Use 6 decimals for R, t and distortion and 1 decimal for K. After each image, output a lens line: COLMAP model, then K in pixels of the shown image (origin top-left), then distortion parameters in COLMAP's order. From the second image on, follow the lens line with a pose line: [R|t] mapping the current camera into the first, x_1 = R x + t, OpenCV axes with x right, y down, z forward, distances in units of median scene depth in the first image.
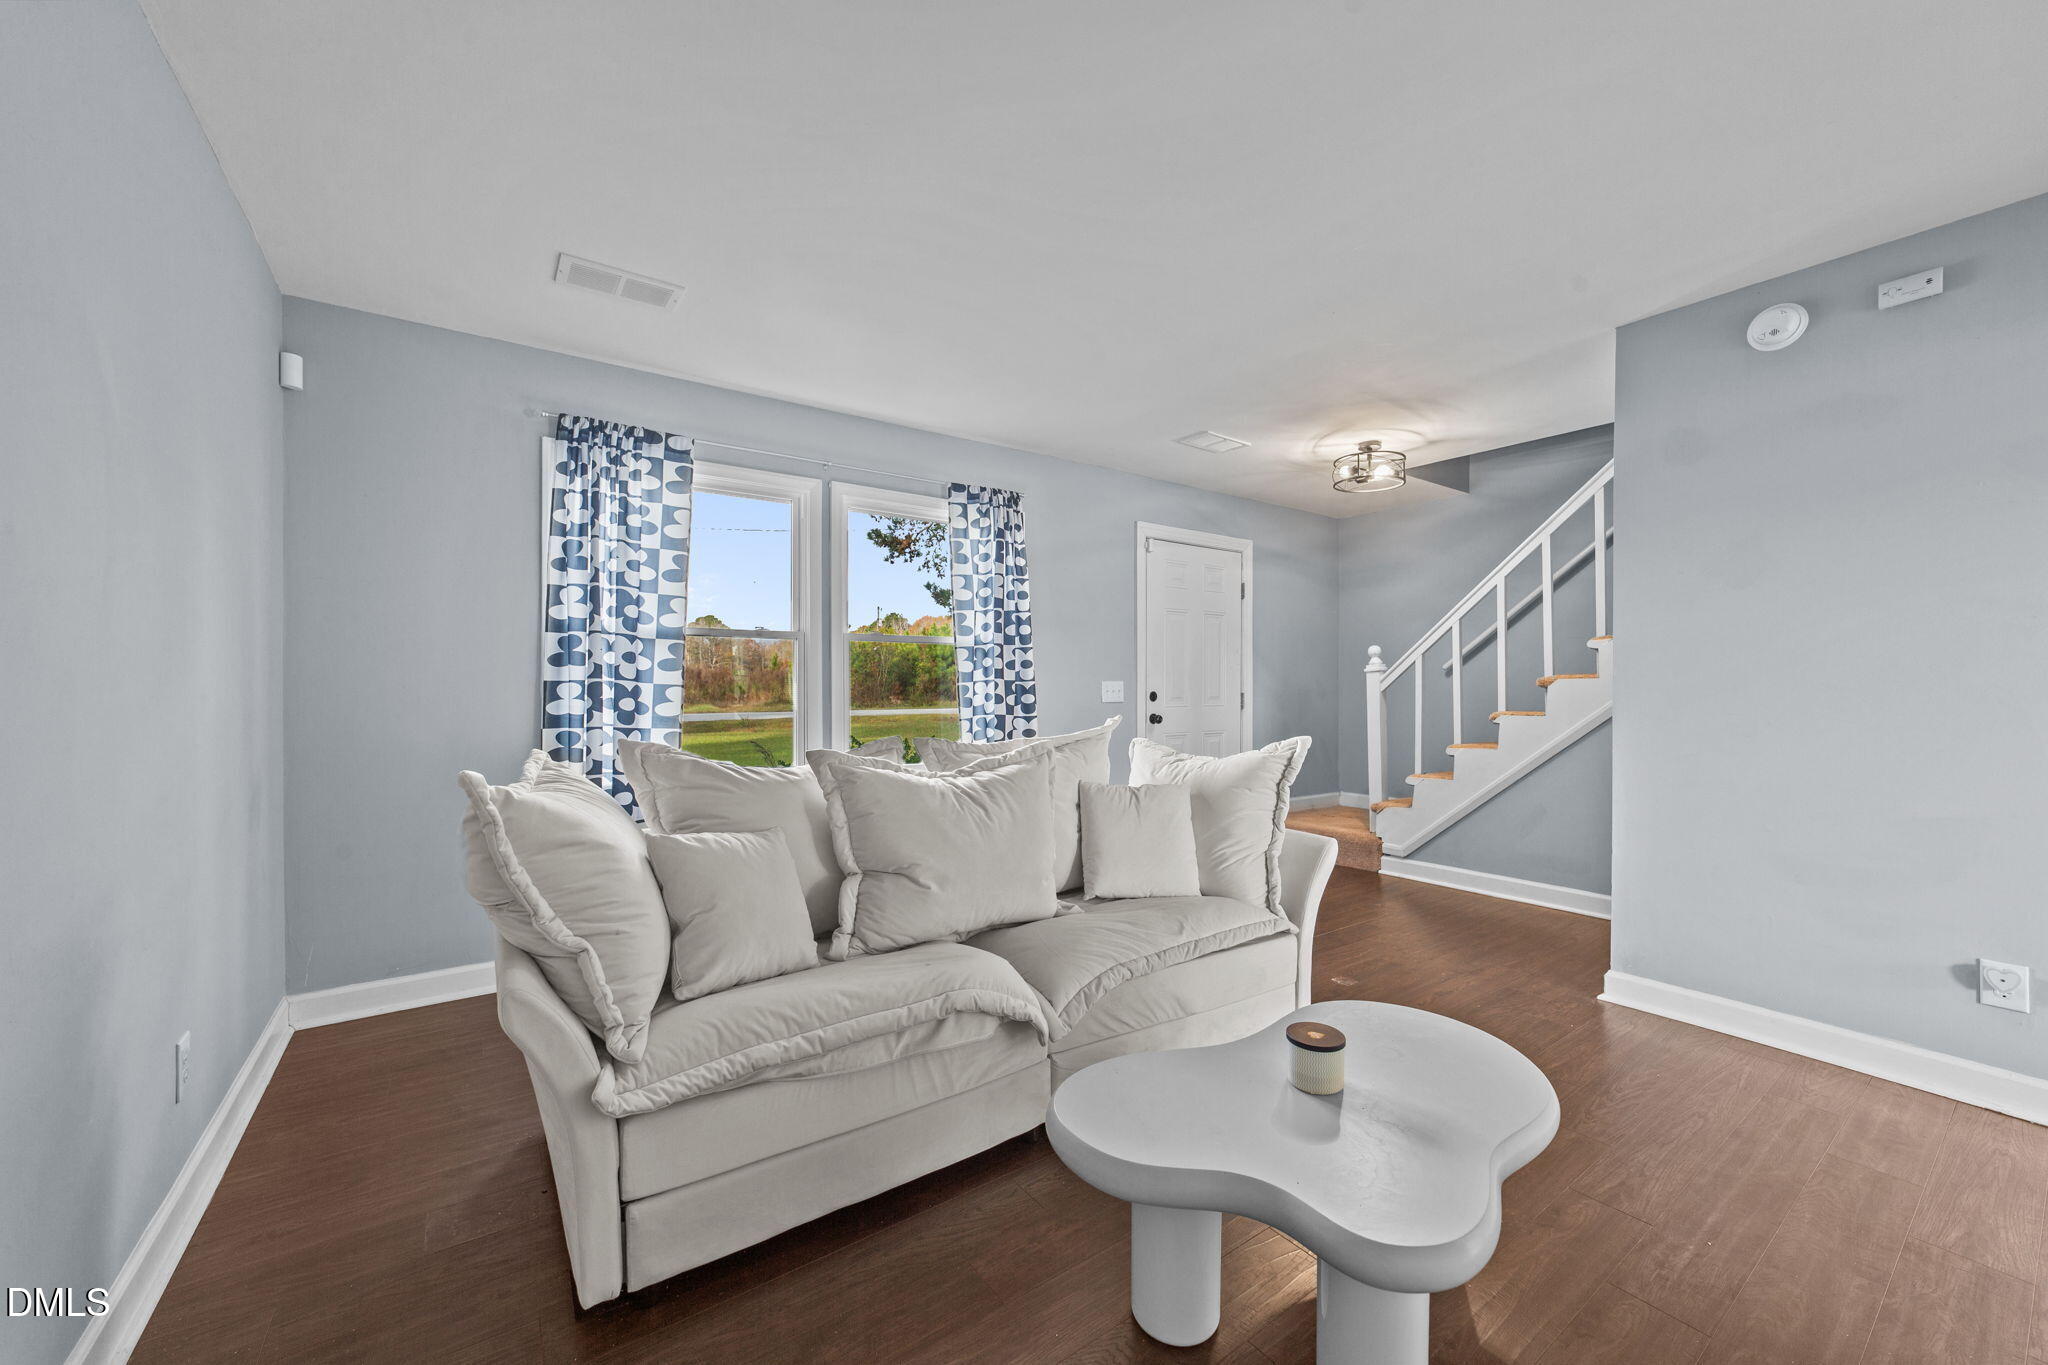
lens RADIAL K [[791.2, 0, 1027.0], [0, 791.2, 684.1], [0, 0, 1]] dist [-0.007495, 0.001059]
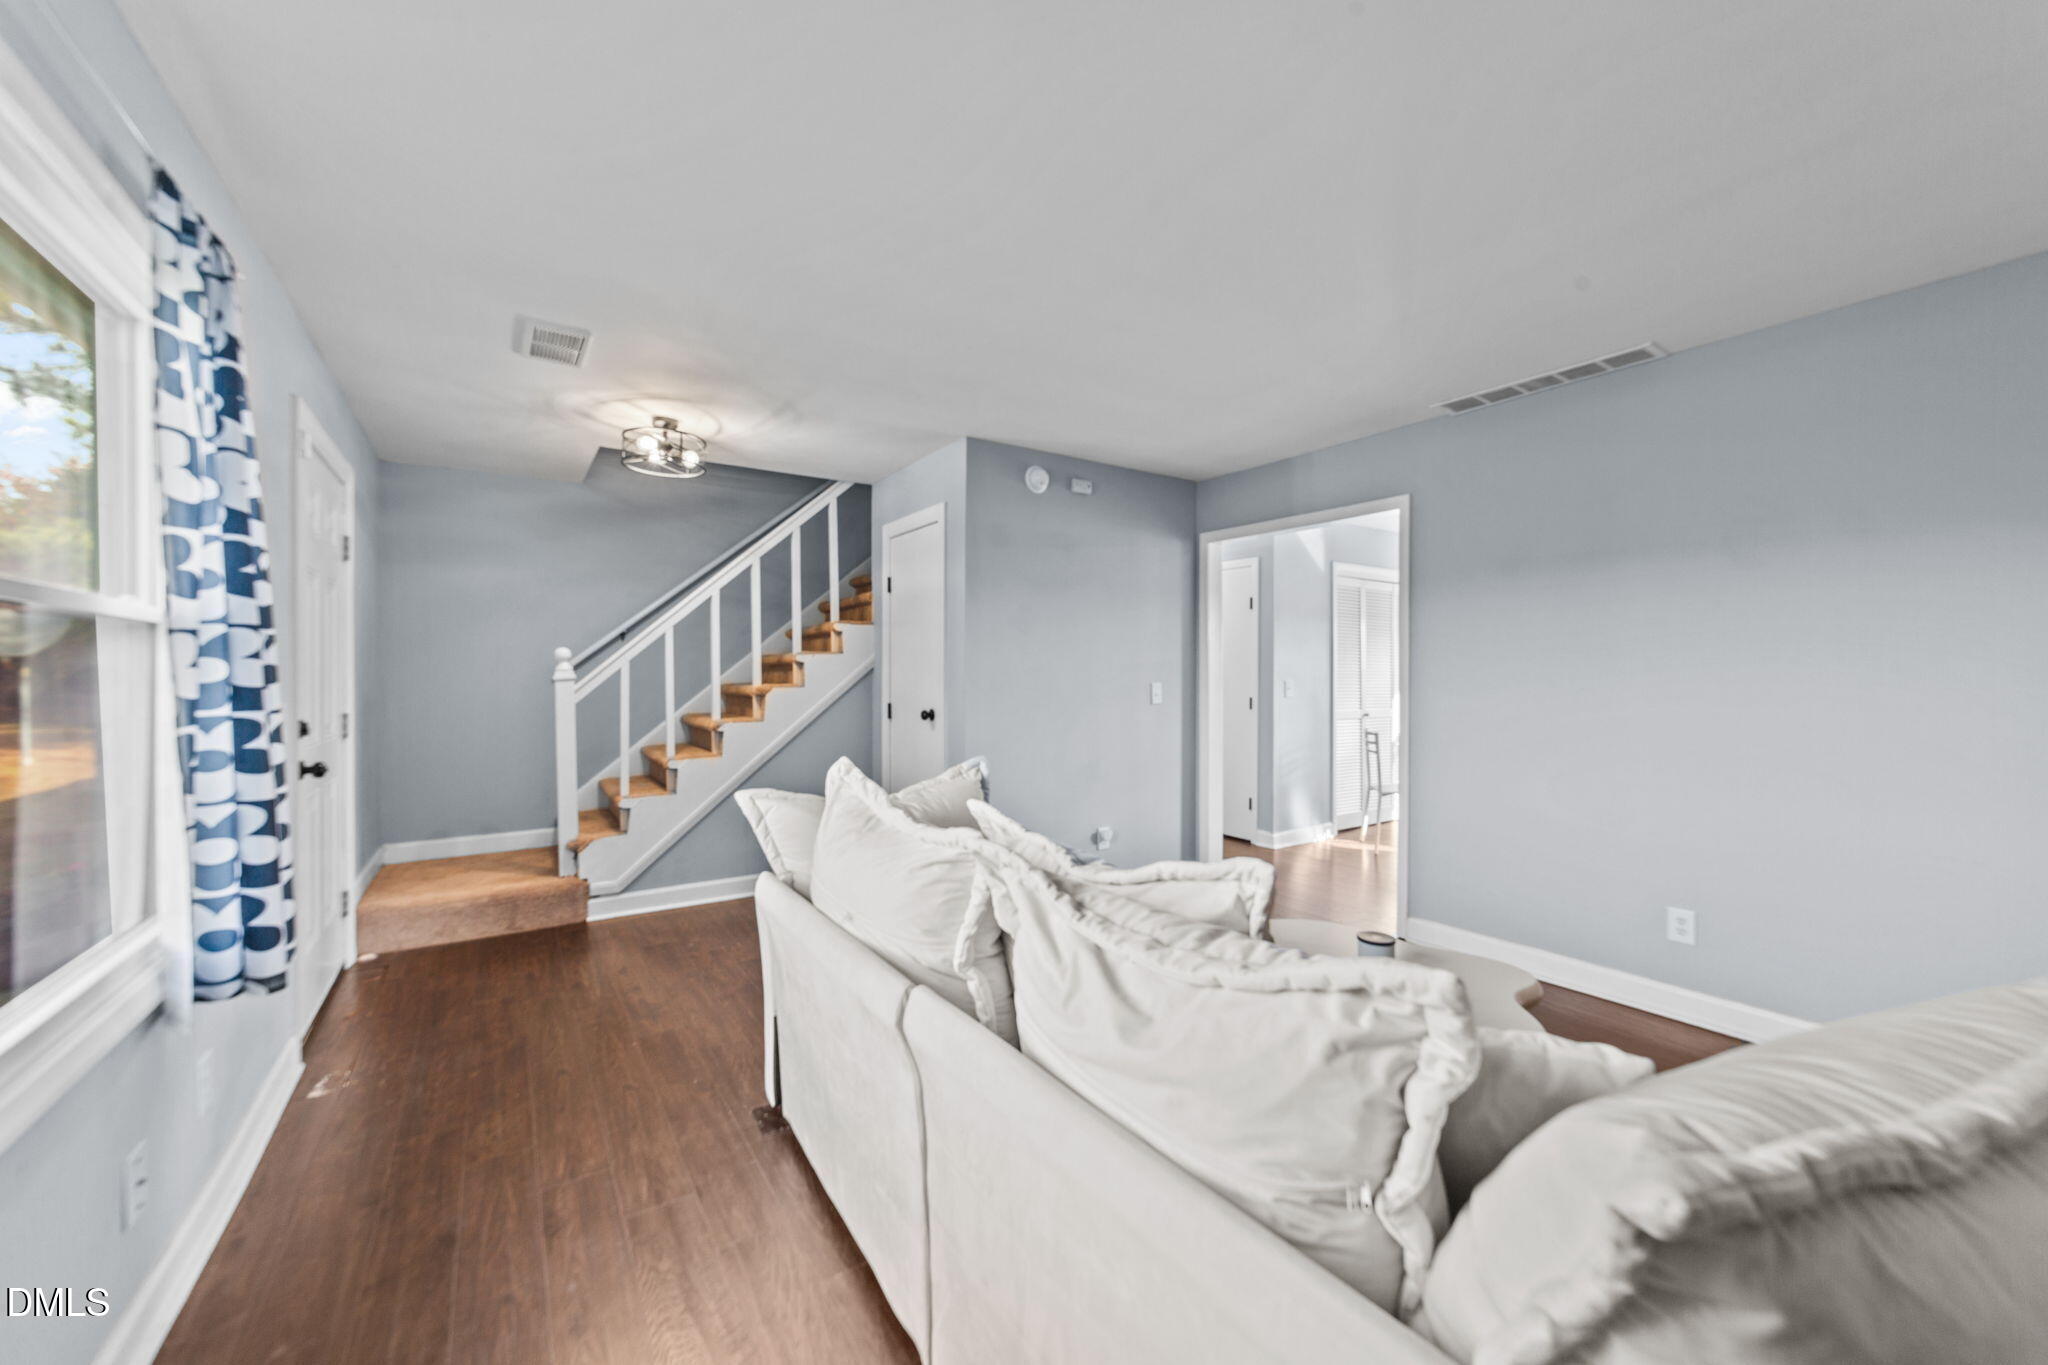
lens RADIAL K [[791.2, 0, 1023.7], [0, 791.2, 676.5], [0, 0, 1]] dist [-0.007495, 0.001059]
pose [[0.014545, -0.005085, 0.999881, -0.541341], [-0.000232, 0.999987, 0.005089, -0.034180], [-0.999894, -0.000306, 0.014544, 0.752090]]
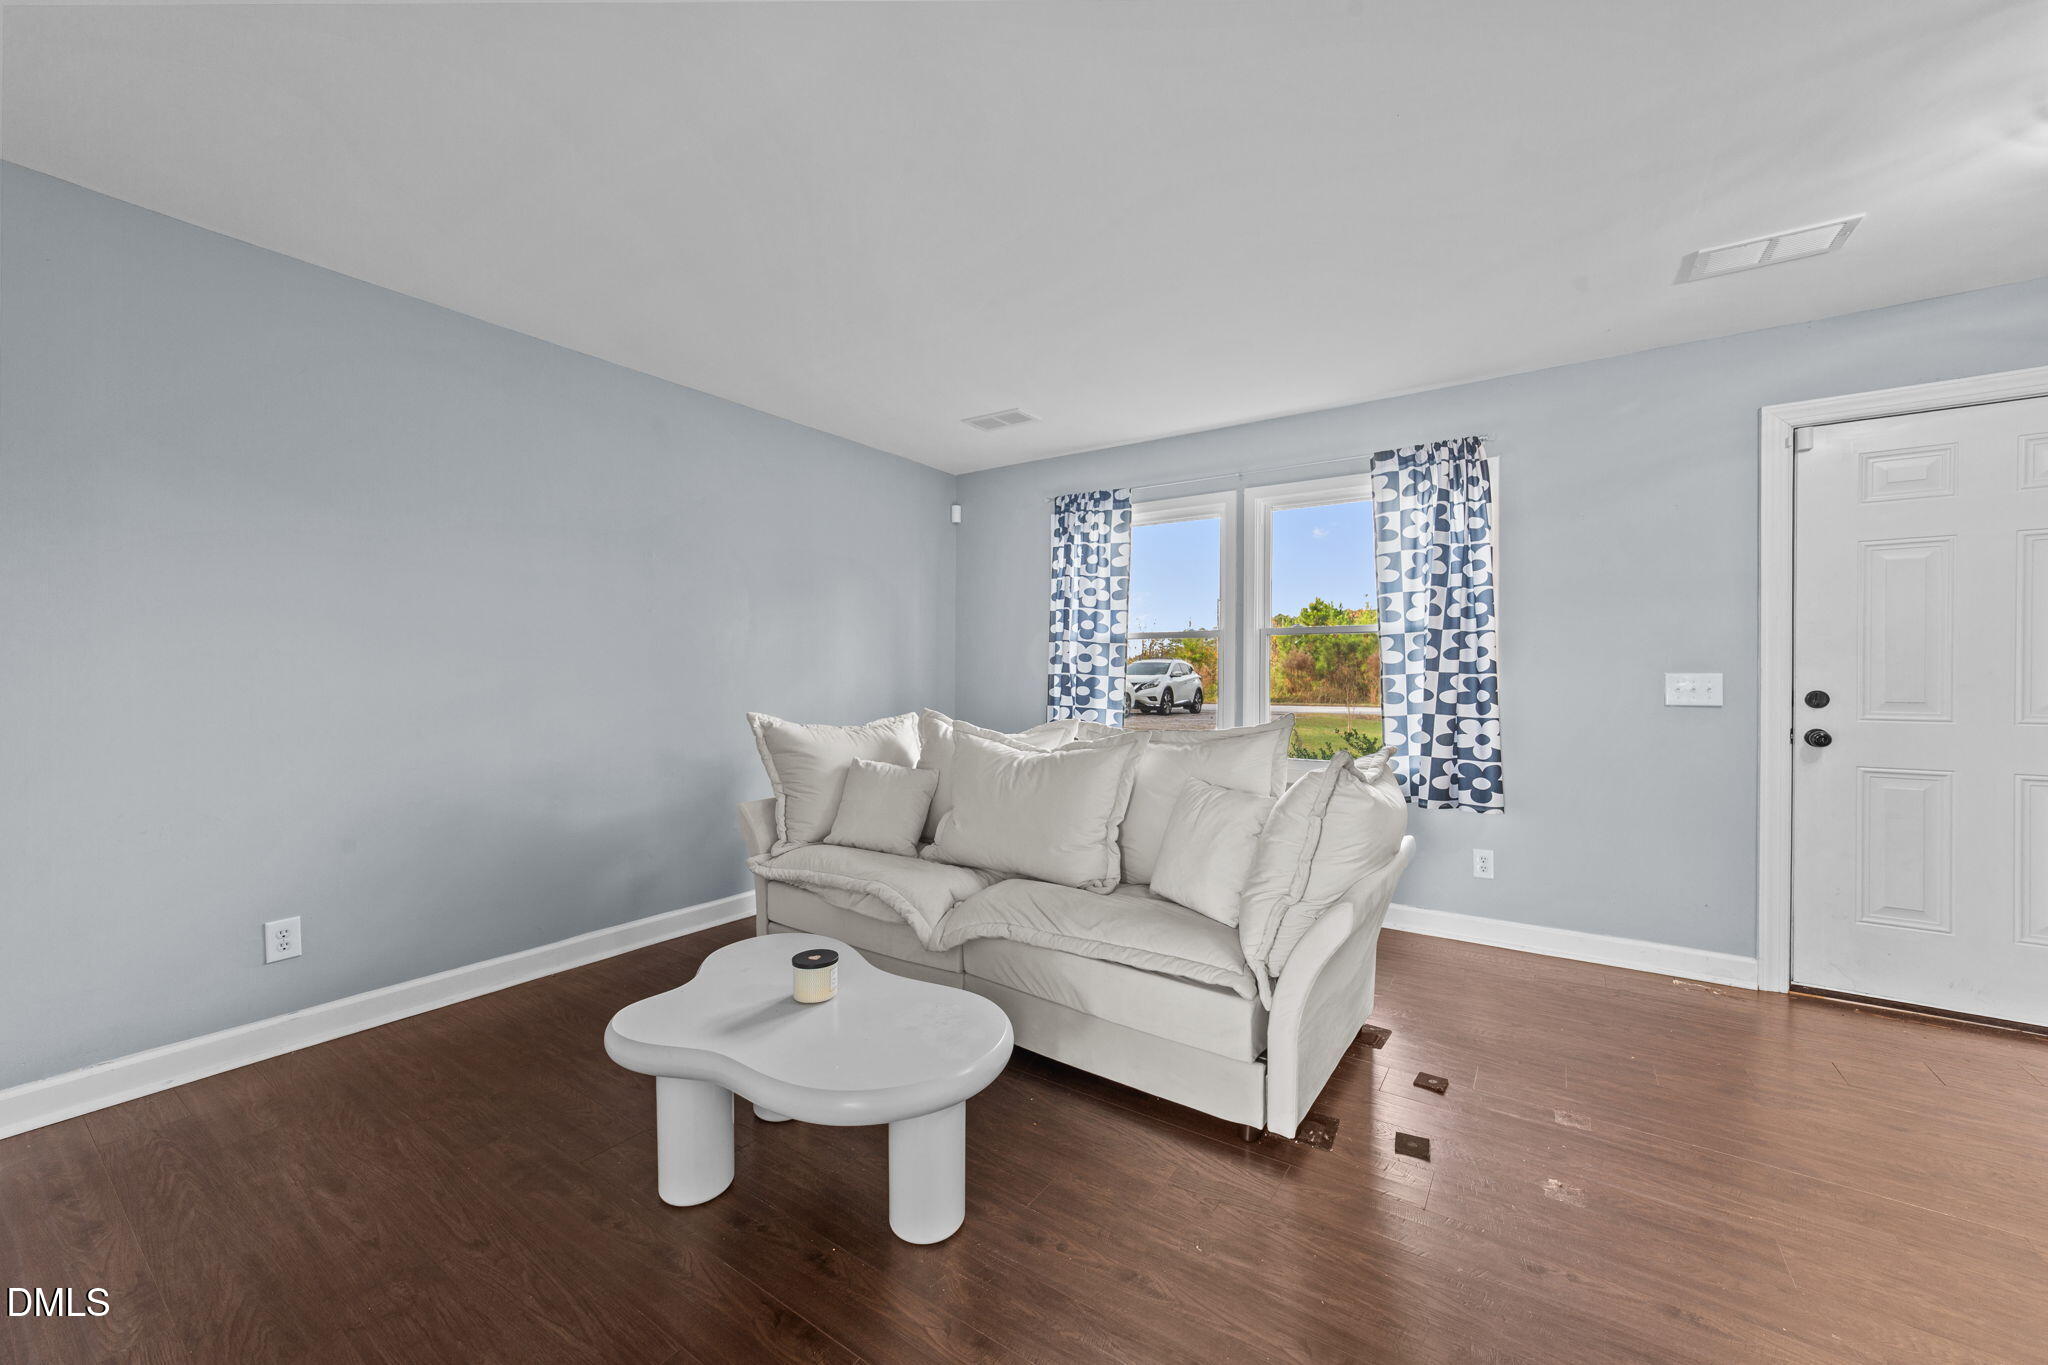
lens RADIAL K [[791.2, 0, 1040.2], [0, 791.2, 677.0], [0, 0, 1]] dist [-0.007495, 0.001059]
pose [[0.348813, 0.001003, -0.937192, 0.738547], [-0.002793, 0.999996, 0.000031, 0.001145], [0.937188, 0.002607, 0.348815, 0.401483]]
